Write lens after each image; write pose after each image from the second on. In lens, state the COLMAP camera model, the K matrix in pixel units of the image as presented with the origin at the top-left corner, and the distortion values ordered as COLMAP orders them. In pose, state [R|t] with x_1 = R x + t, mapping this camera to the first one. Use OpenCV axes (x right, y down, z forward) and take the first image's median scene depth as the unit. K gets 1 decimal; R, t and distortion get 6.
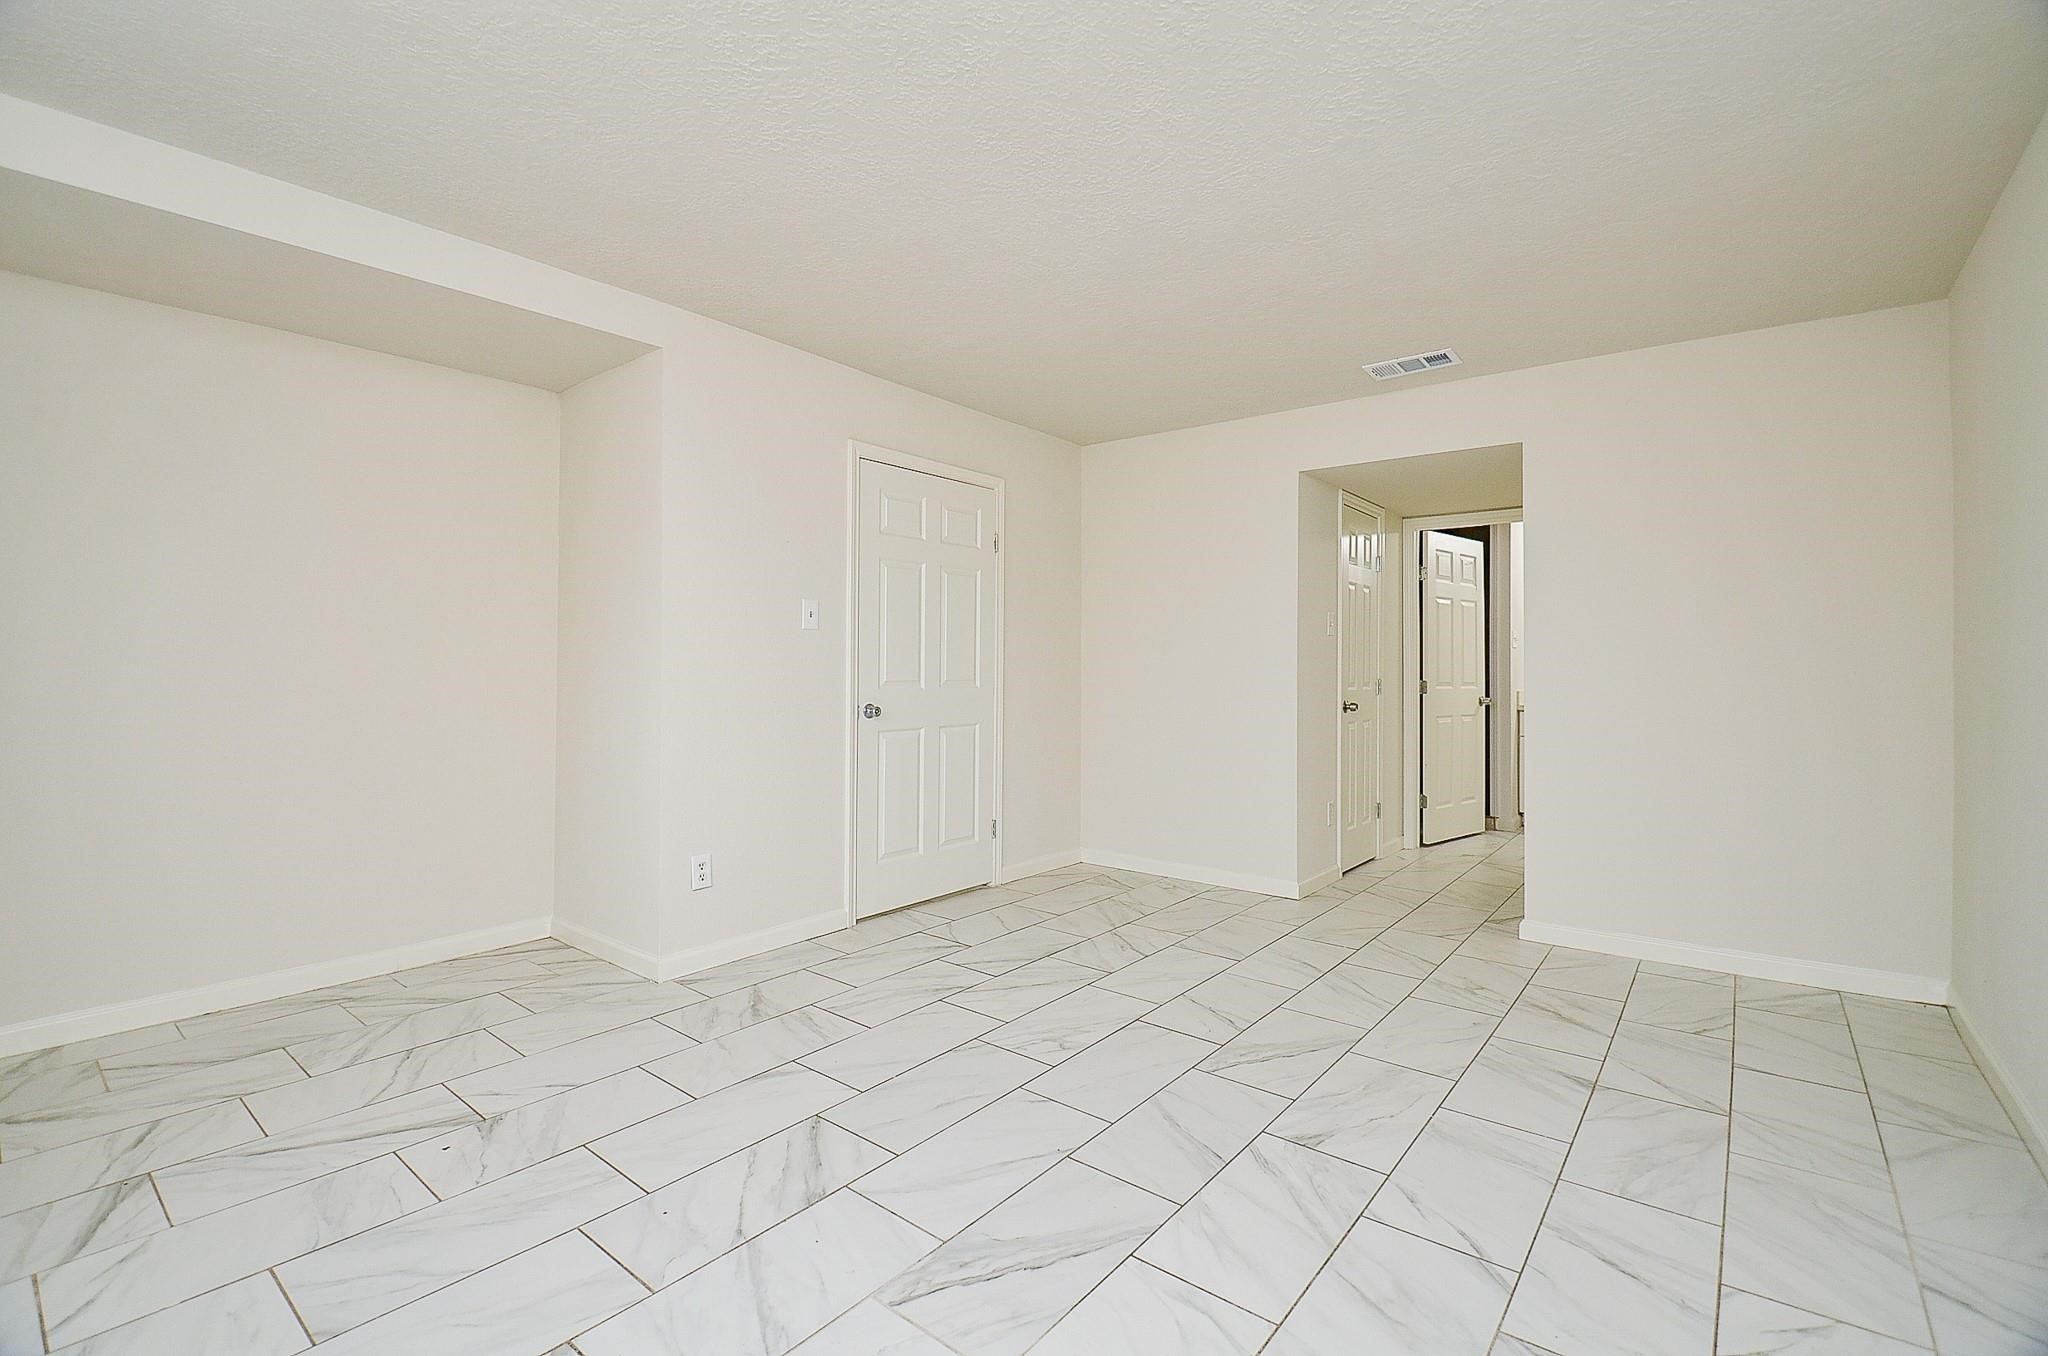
lens RADIAL K [[906.5, 0, 1019.7], [0, 906.5, 659.8], [0, 0, 1]] dist [0.003031, -0.015472]
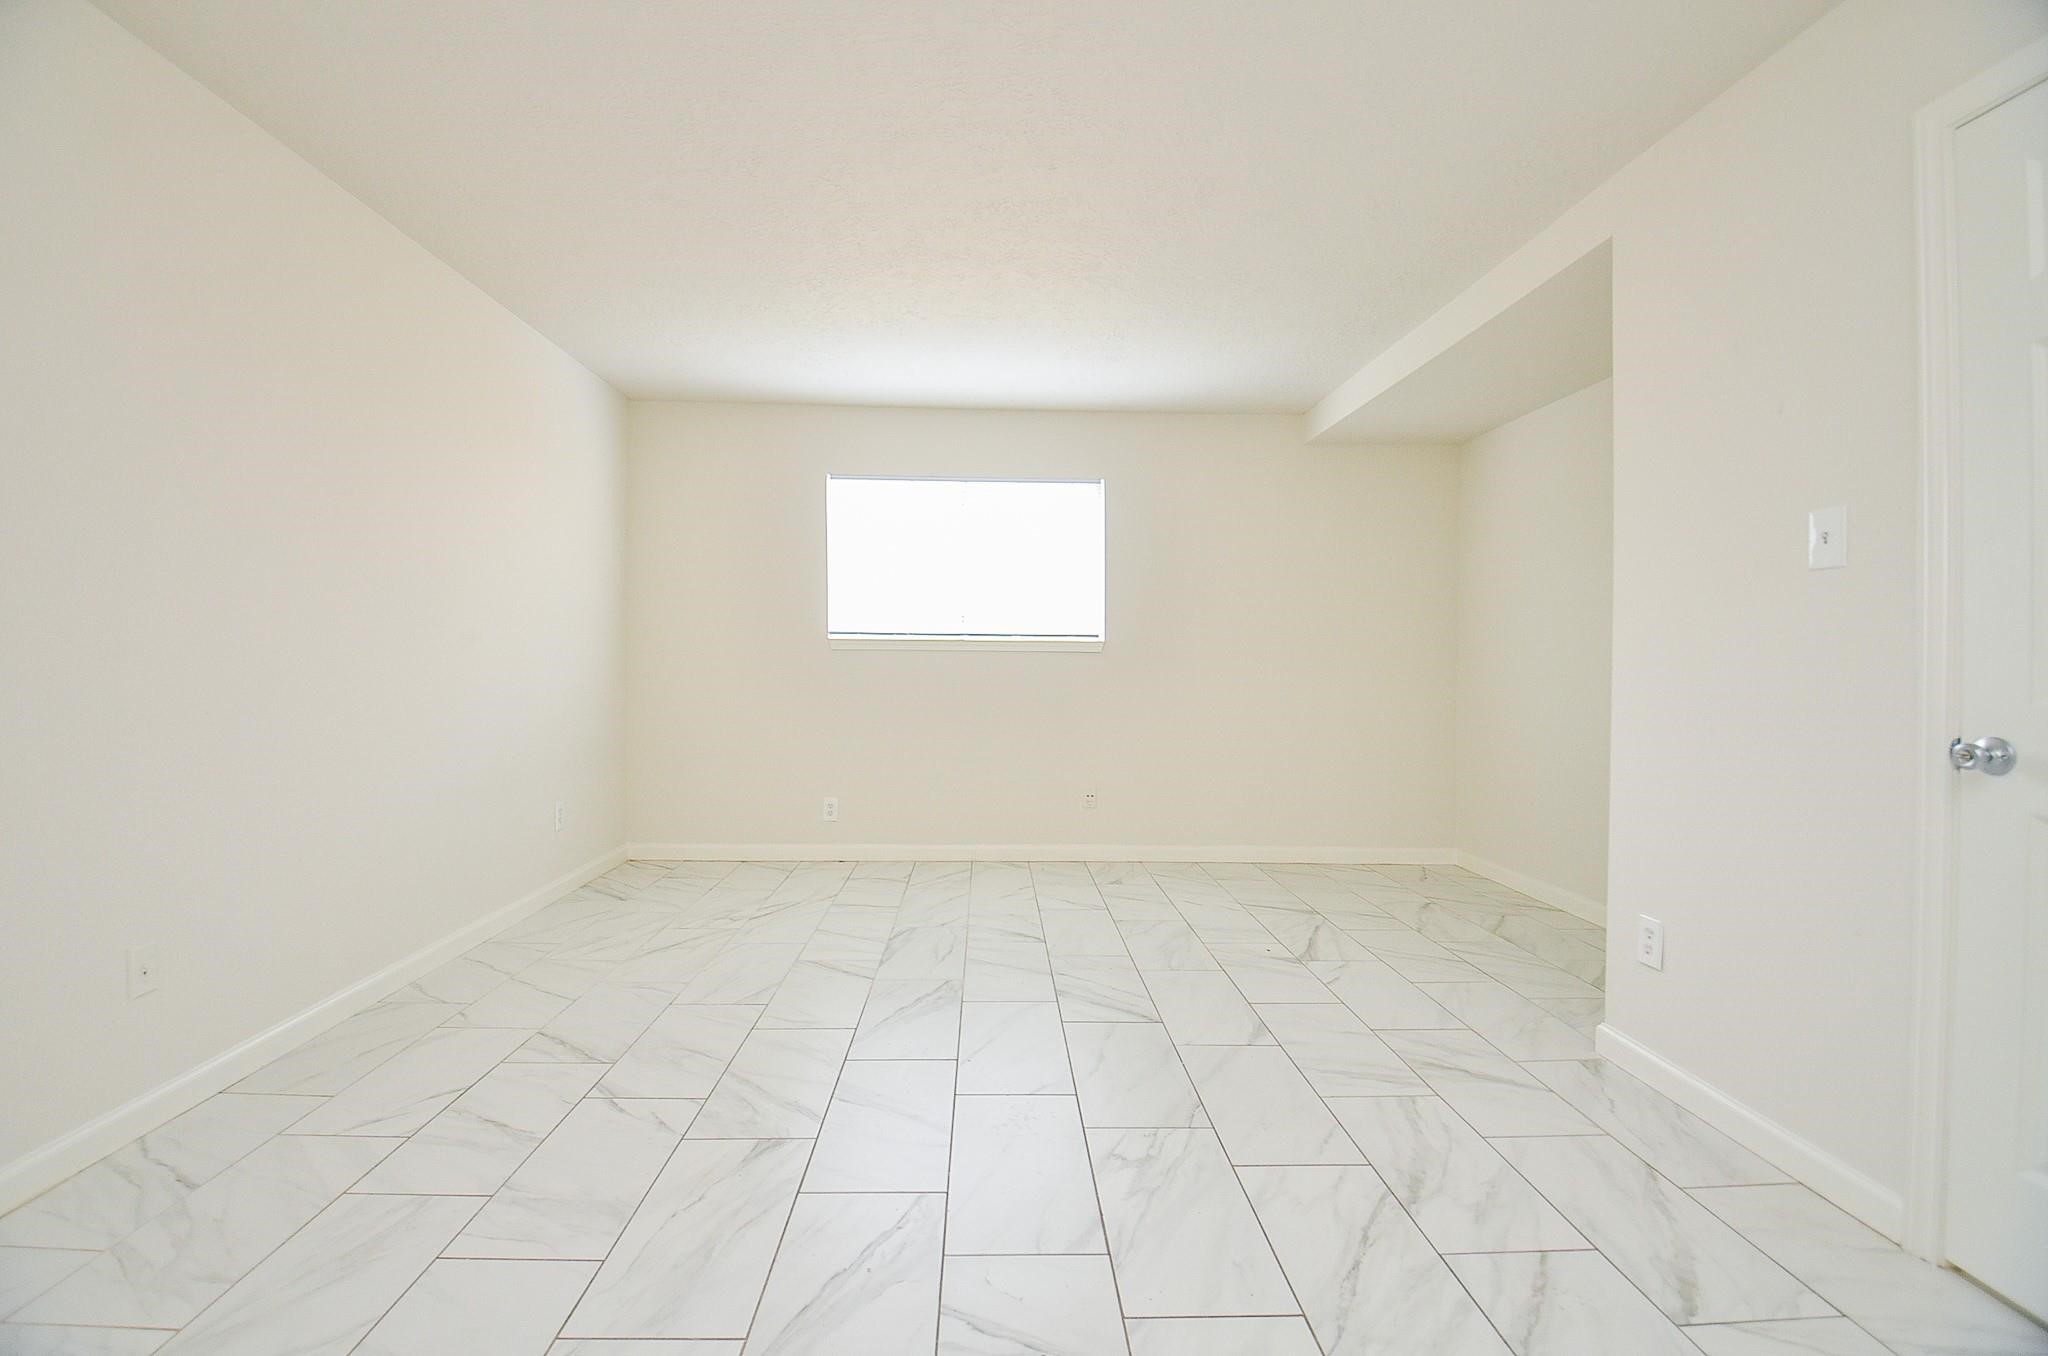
lens RADIAL K [[906.5, 0, 1019.7], [0, 906.5, 659.8], [0, 0, 1]] dist [0.003031, -0.015472]
pose [[-0.755763, -0.012382, -0.654728, 0.715469], [-0.013150, 0.999907, -0.003731, 0.036375], [0.654713, 0.005790, -0.755855, 1.814925]]
